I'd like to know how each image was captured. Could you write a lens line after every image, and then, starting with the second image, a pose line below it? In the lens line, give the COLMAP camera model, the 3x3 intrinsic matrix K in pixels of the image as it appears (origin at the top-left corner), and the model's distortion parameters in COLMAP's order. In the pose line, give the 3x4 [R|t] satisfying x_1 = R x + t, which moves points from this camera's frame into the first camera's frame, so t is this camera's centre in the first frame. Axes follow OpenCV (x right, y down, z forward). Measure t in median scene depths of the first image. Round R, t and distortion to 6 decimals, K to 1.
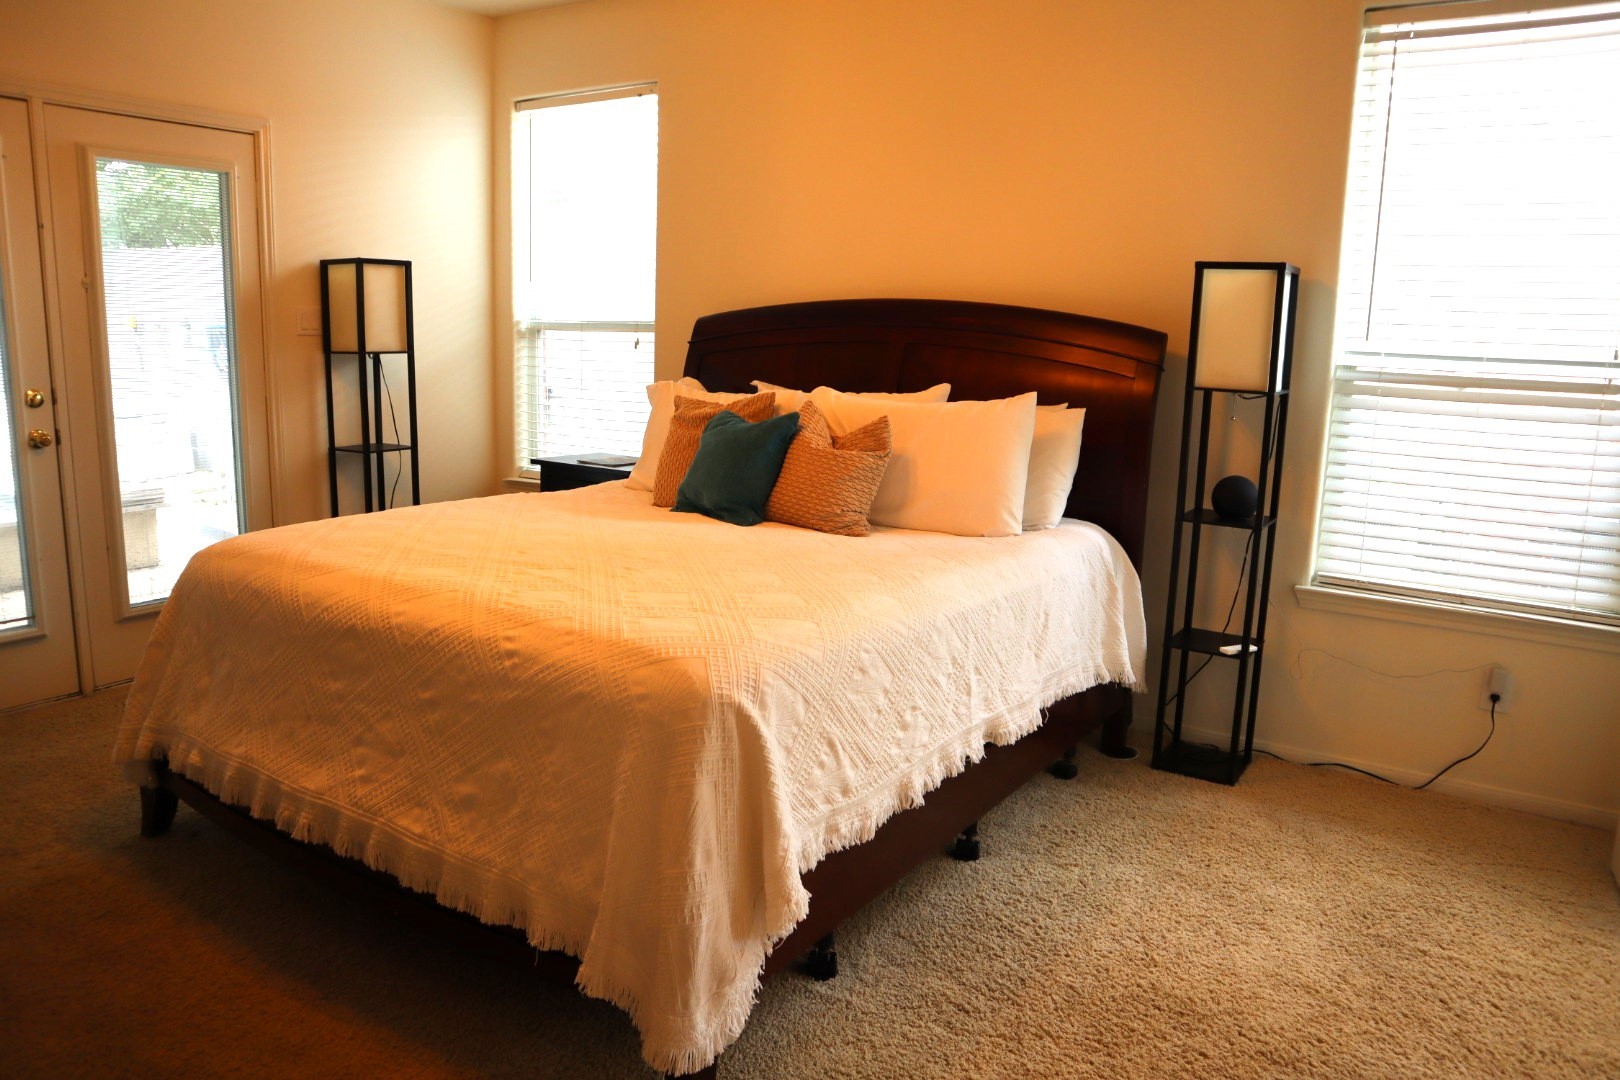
lens RADIAL K [[1150.4, 0, 810.0], [0, 1150.4, 540.0], [0, 0, 1]] dist [-0.128532, 0.098151]
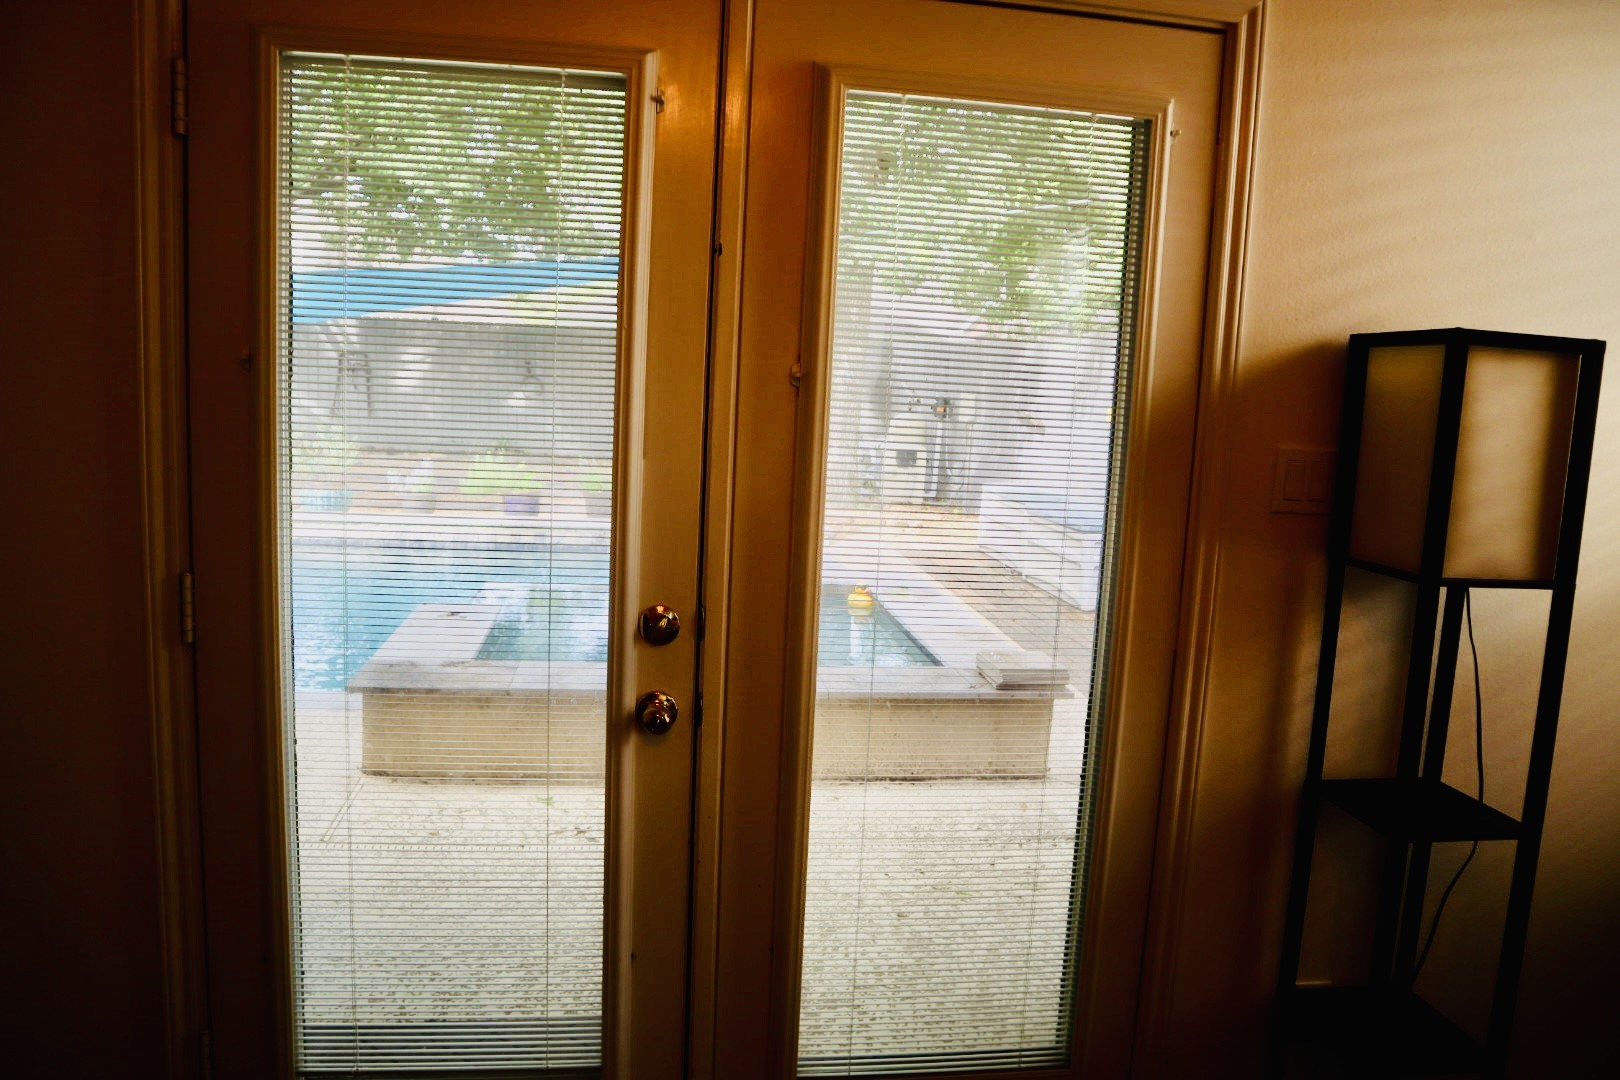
lens RADIAL K [[1150.4, 0, 810.0], [0, 1150.4, 540.0], [0, 0, 1]] dist [-0.128532, 0.098151]
pose [[0.663410, 0.114443, -0.739452, -0.262864], [-0.172739, 0.984964, -0.002535, -0.144255], [0.728044, 0.129414, 0.673204, 0.604363]]
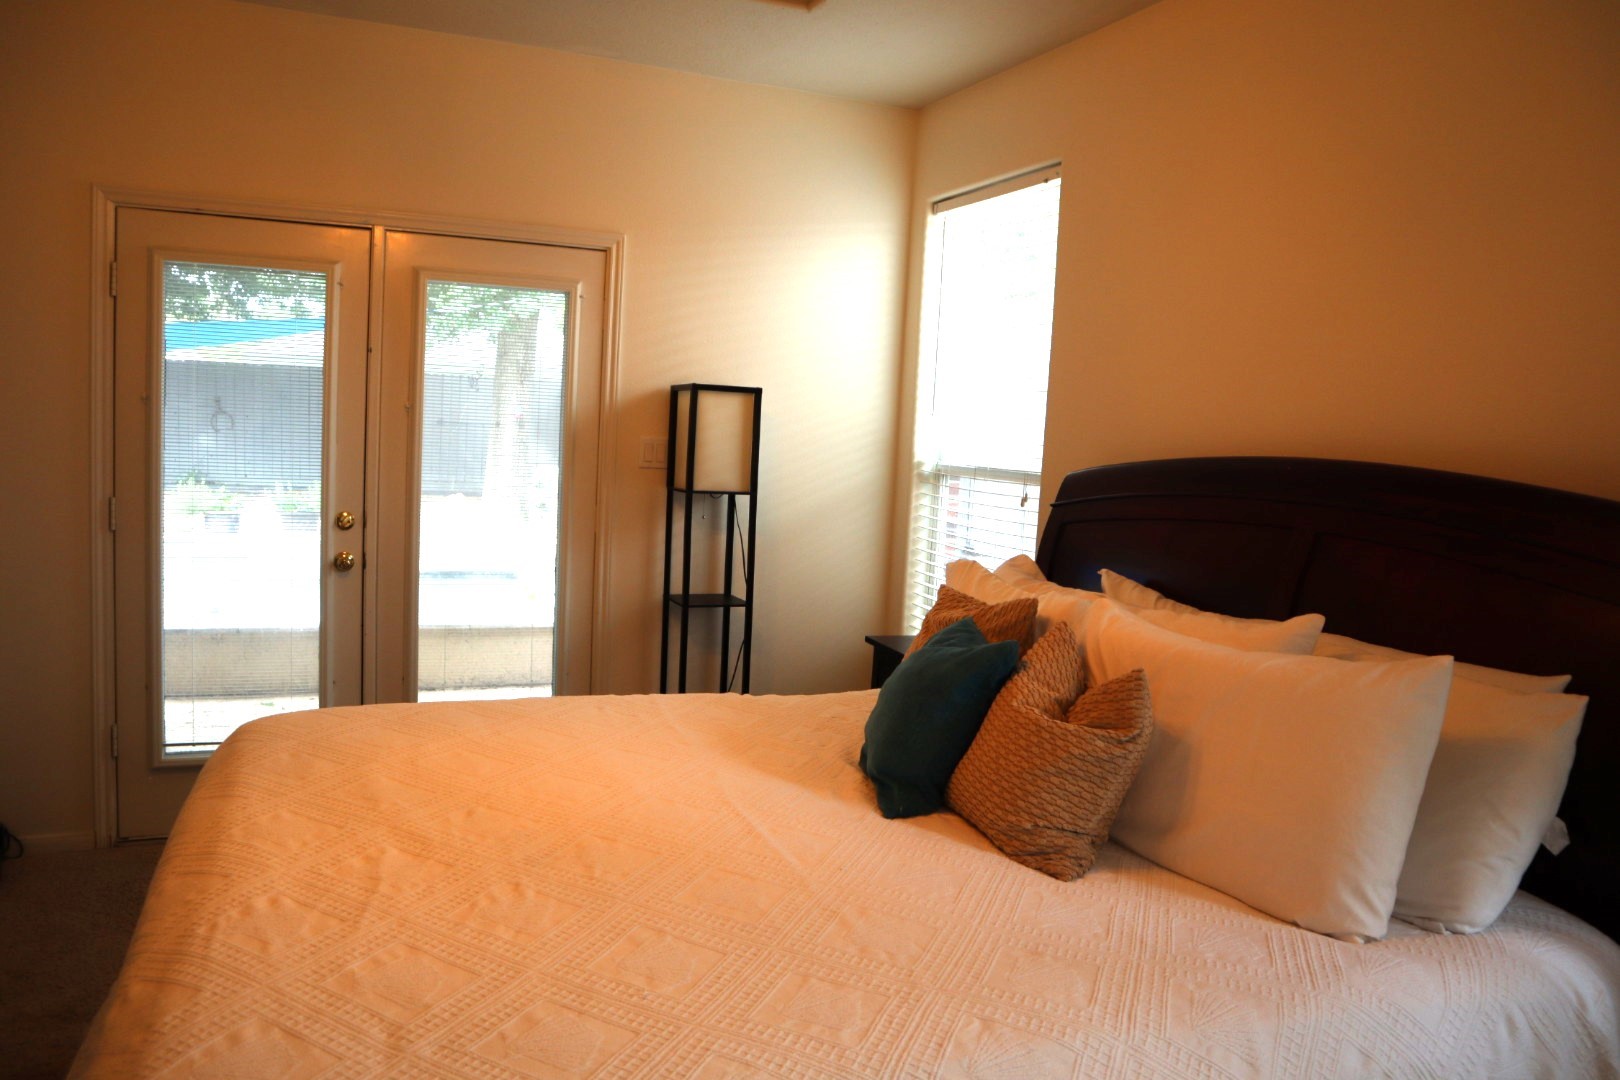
lens RADIAL K [[1150.4, 0, 810.0], [0, 1150.4, 540.0], [0, 0, 1]] dist [-0.128532, 0.098151]
pose [[0.832230, 0.072874, -0.549620, 0.168568], [-0.134024, 0.988367, -0.071891, -0.078962], [0.537987, 0.133492, 0.832316, 0.322342]]
